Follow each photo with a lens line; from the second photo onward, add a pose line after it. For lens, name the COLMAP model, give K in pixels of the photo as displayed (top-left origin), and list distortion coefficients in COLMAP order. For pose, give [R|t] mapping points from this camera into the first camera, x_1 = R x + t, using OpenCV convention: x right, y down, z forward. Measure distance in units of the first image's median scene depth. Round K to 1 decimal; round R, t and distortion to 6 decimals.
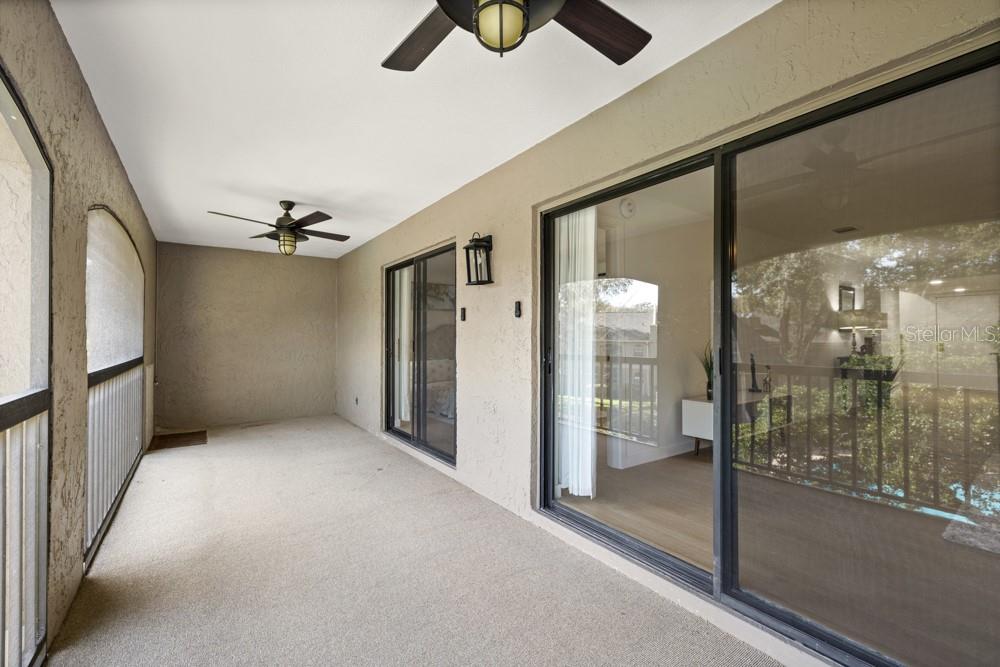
lens RADIAL K [[425.3, 0, 486.2], [0, 425.3, 335.5], [0, 0, 1]] dist [0.000423, 0.000027]
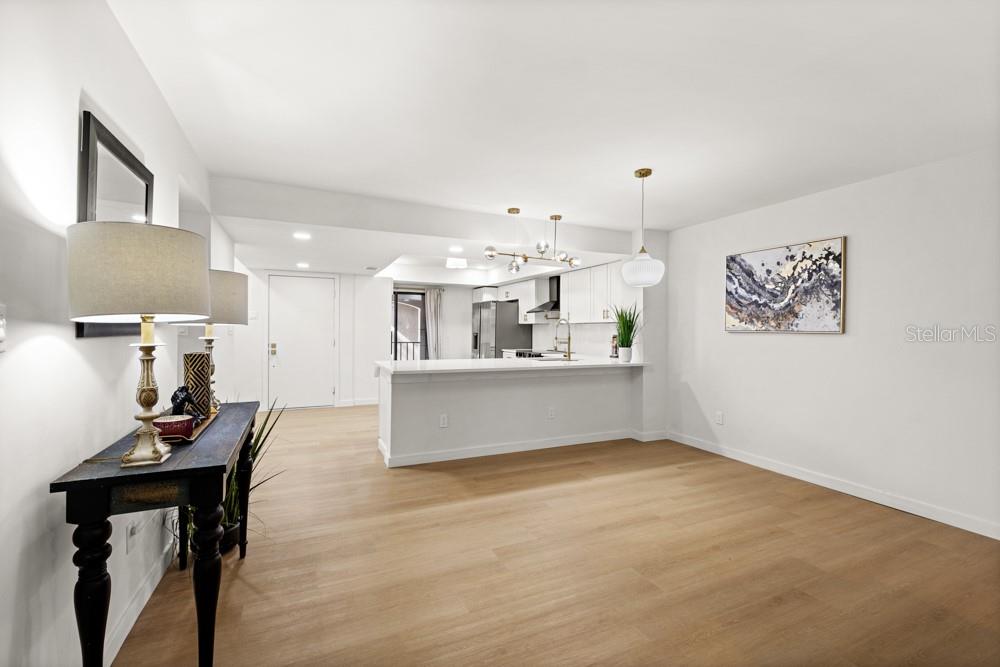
lens RADIAL K [[423.2, 0, 498.8], [0, 423.2, 328.8], [0, 0, 1]] dist [0.001072, 0.000242]
pose [[0.166588, 0.000208, 0.986027, 0.670910], [-0.013328, 0.999909, 0.002041, -0.015476], [-0.985937, -0.013482, 0.166576, 0.773629]]
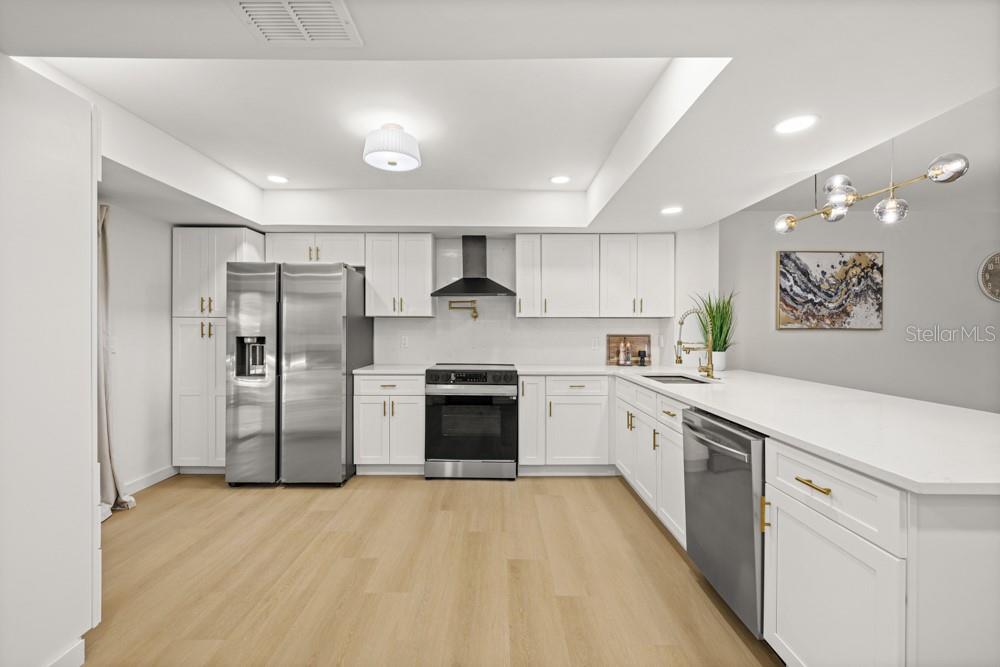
lens RADIAL K [[423.2, 0, 498.8], [0, 423.2, 328.8], [0, 0, 1]] dist [0.001072, 0.000242]
pose [[-0.824155, -0.007041, 0.566321, 1.369769], [-0.008345, 0.999965, 0.000288, -0.011677], [-0.566303, -0.004488, -0.824185, 1.308333]]
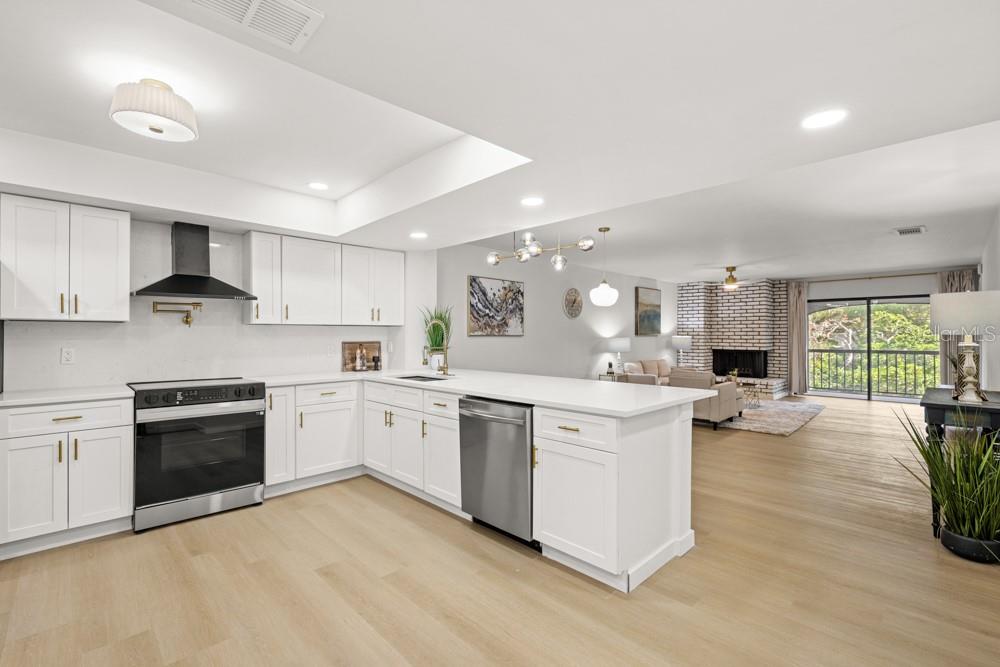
lens RADIAL K [[438.1, 0, 490.0], [0, 438.1, 334.0], [0, 0, 1]] dist [-0.001142, -0.000084]
pose [[-0.987904, -0.002594, -0.155045, 1.477791], [-0.001378, 0.999967, -0.007945, -0.011230], [0.155061, -0.007635, -0.987875, 1.394873]]
